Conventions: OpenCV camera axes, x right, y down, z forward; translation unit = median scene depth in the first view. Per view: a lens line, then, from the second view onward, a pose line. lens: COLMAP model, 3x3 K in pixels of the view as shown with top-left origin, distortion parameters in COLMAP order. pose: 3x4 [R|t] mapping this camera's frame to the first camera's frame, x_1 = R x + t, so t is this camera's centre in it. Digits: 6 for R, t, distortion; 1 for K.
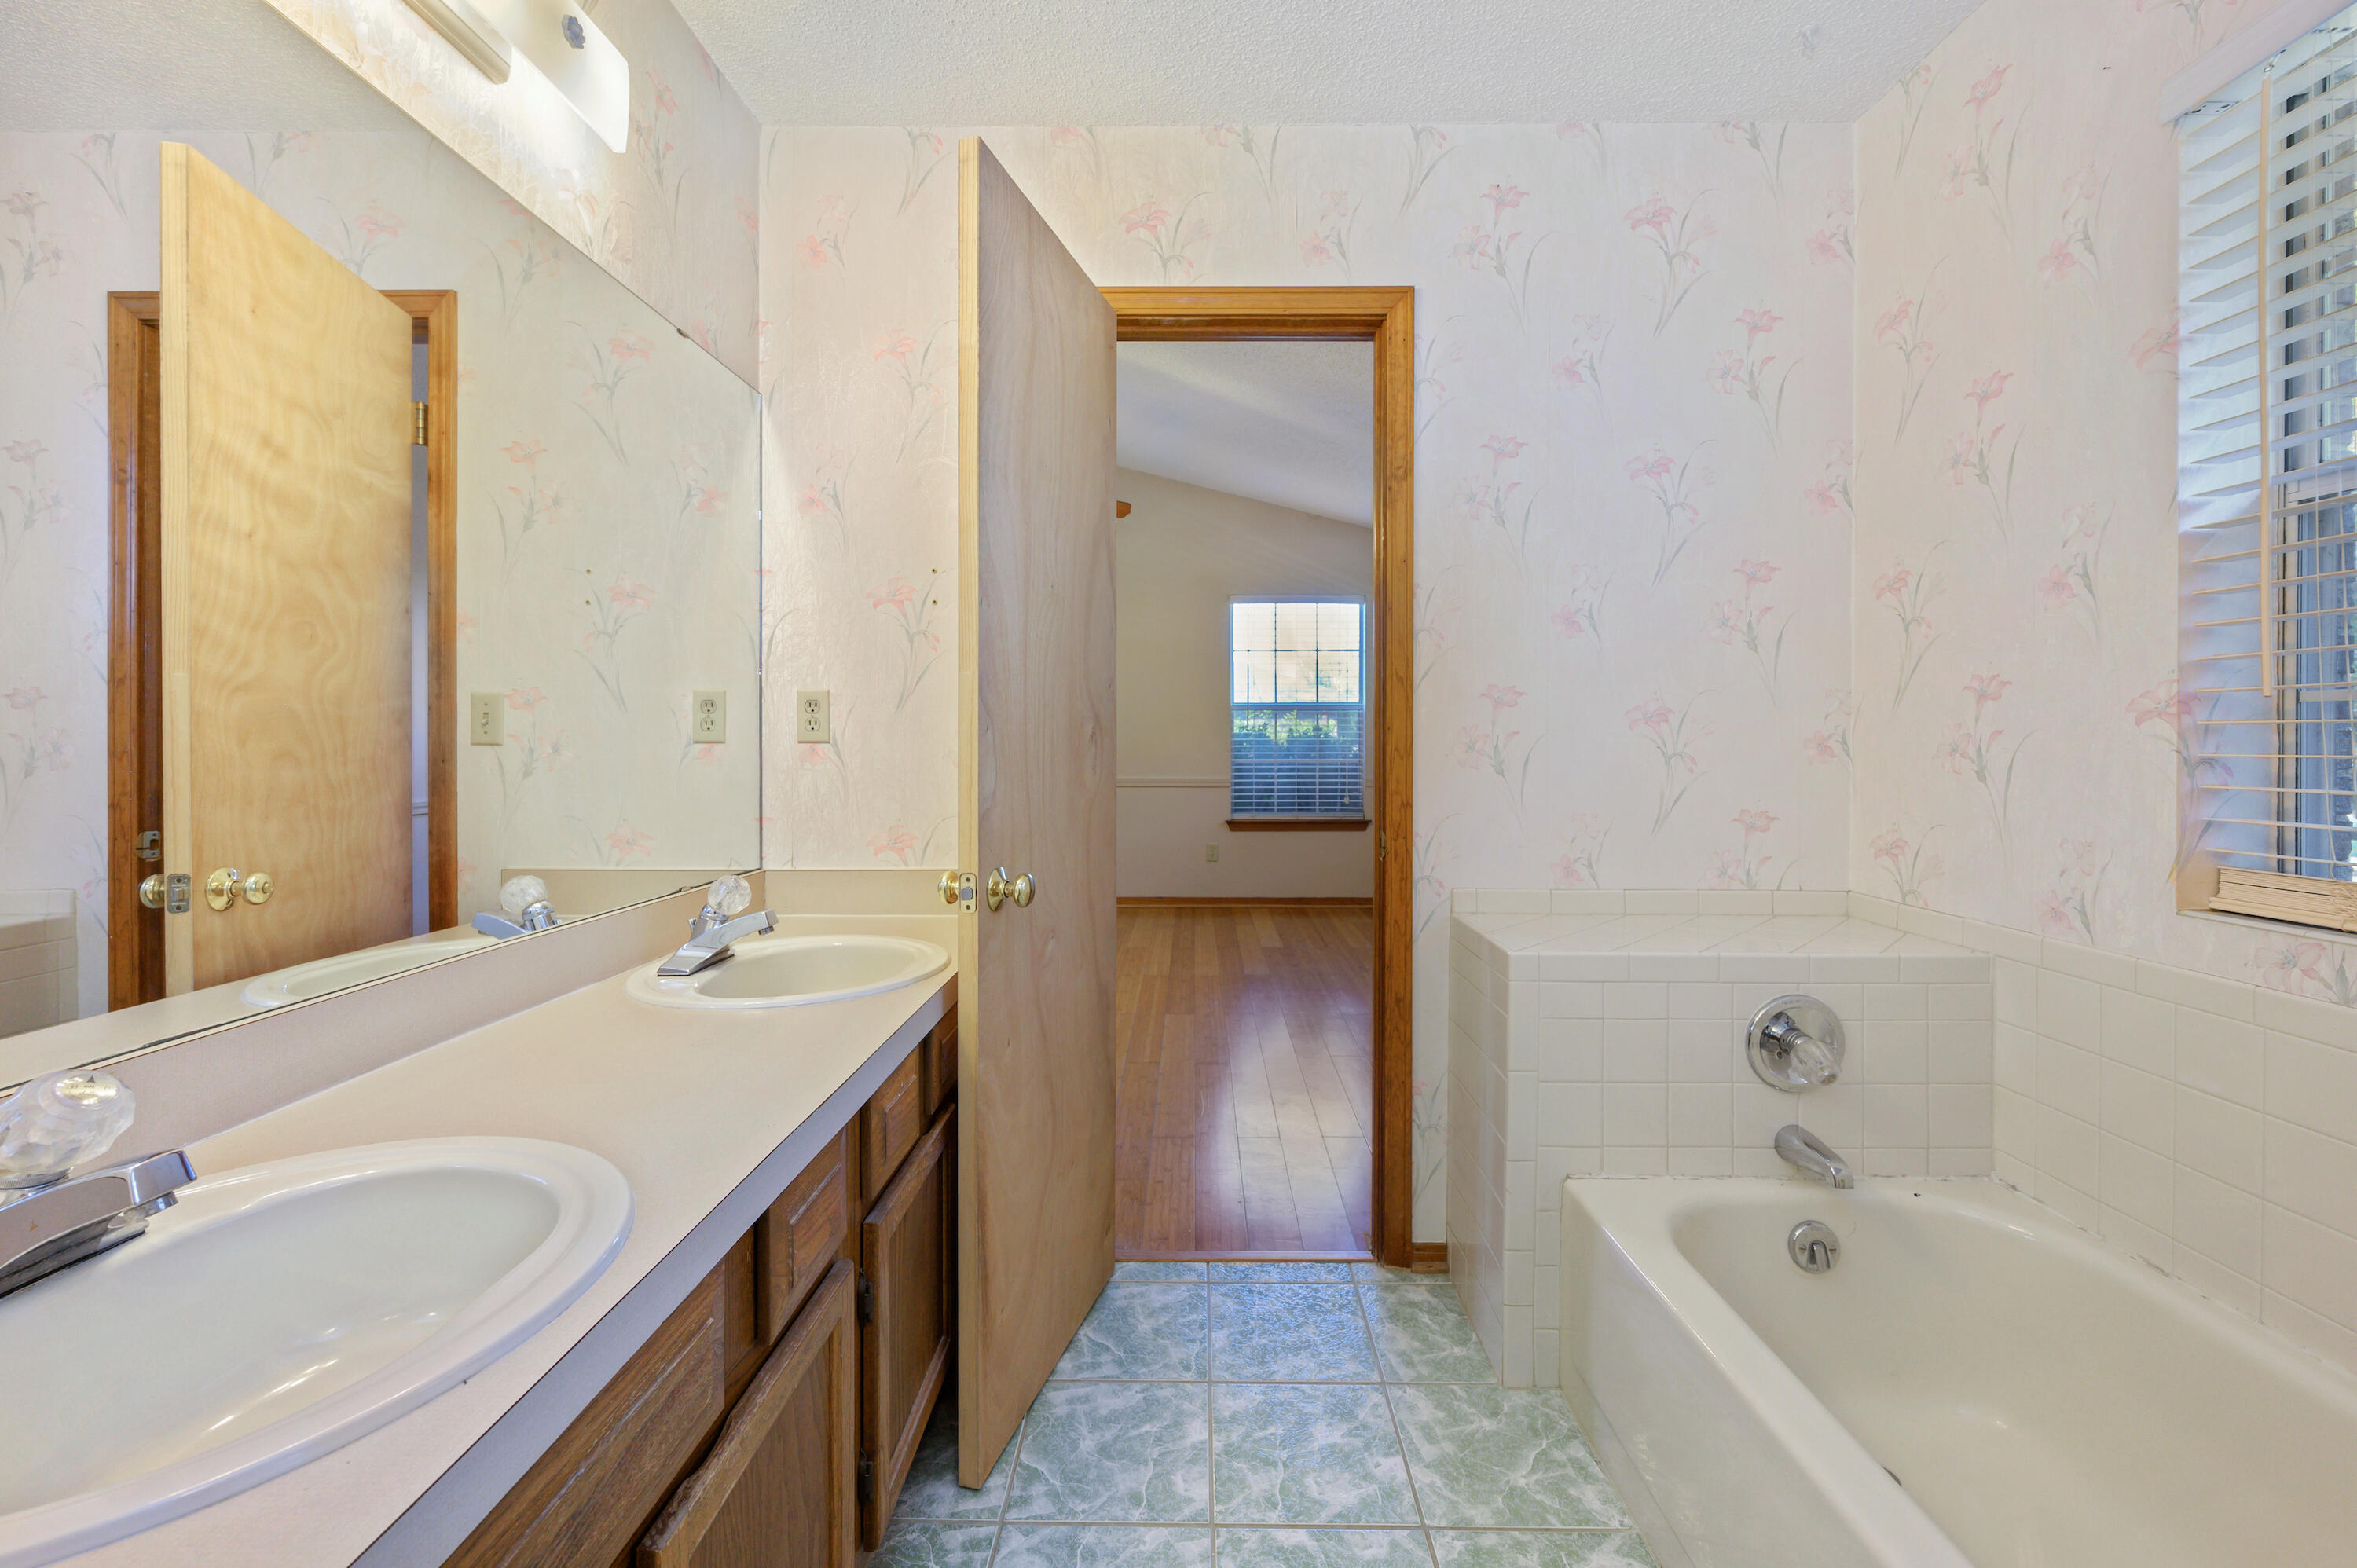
lens RADIAL K [[940.2, 0, 1173.0], [0, 940.2, 739.2], [0, 0, 1]] dist [-0.003219, 0.001361]
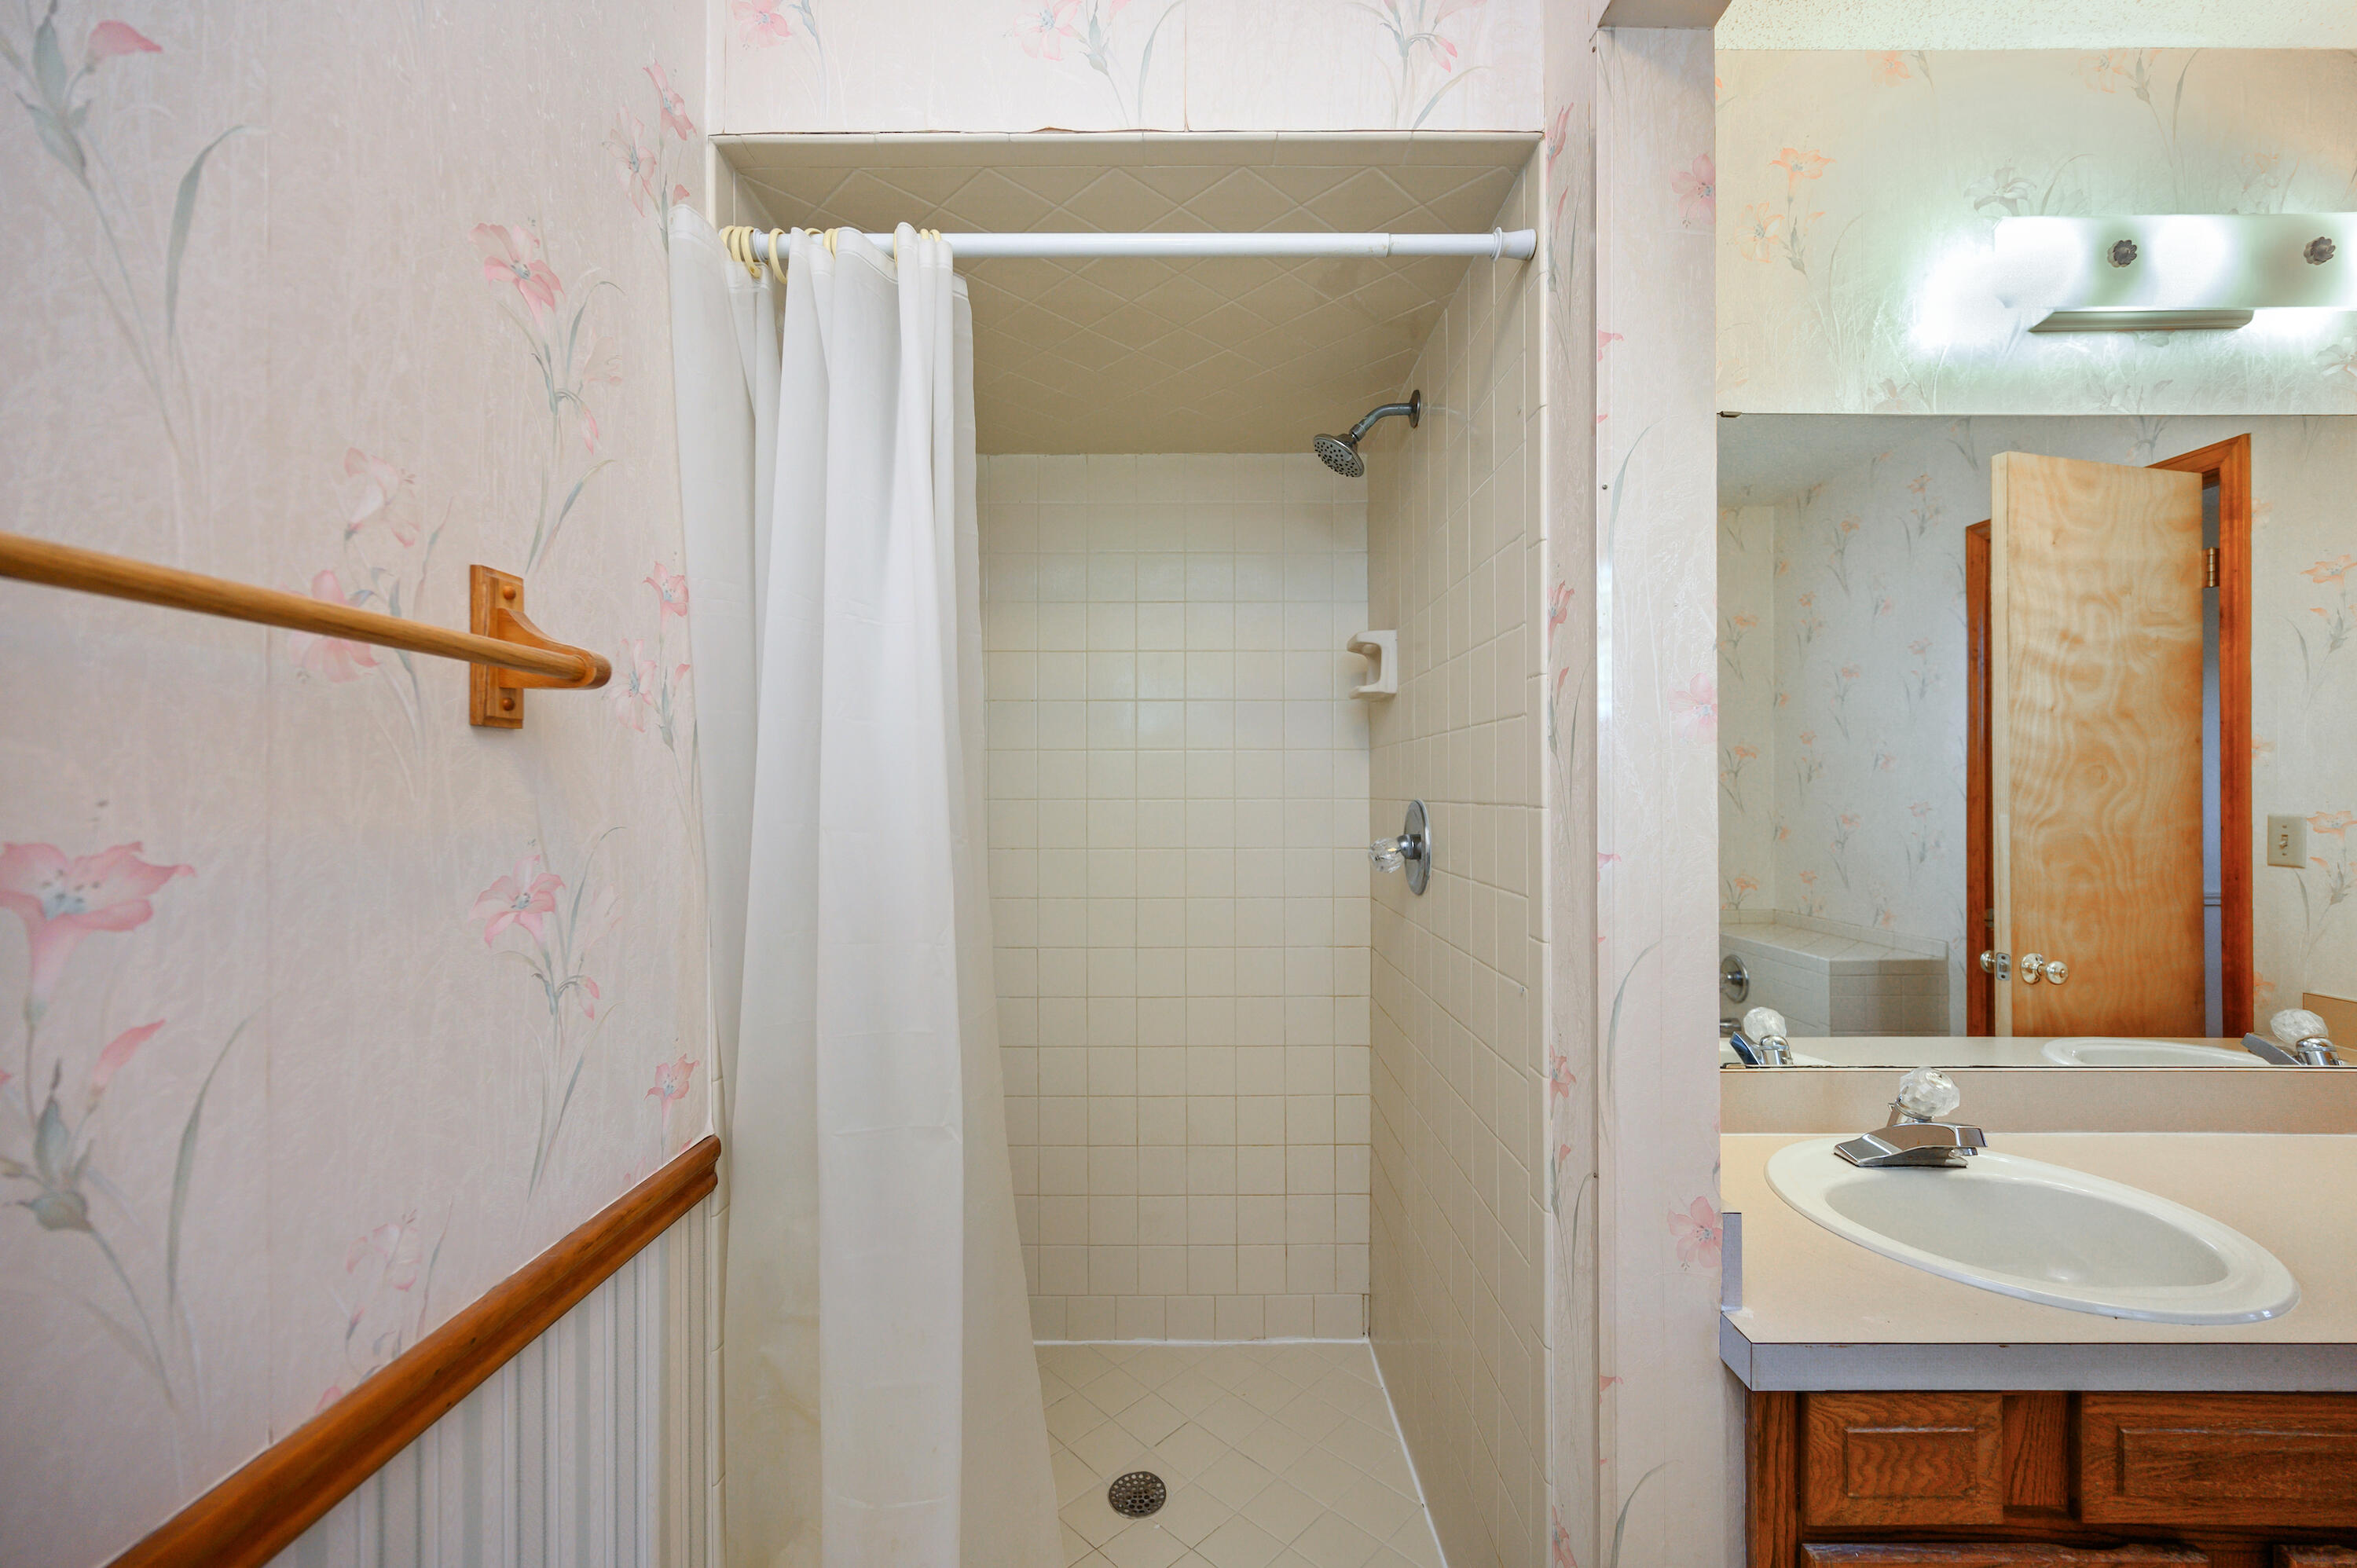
lens RADIAL K [[940.2, 0, 1177.1], [0, 940.2, 789.0], [0, 0, 1]] dist [-0.003219, 0.001361]
pose [[0.013053, 0.002223, -0.999912, 0.318947], [0.003298, 0.999992, 0.002266, -0.100282], [0.999909, -0.003327, 0.013045, -0.251719]]
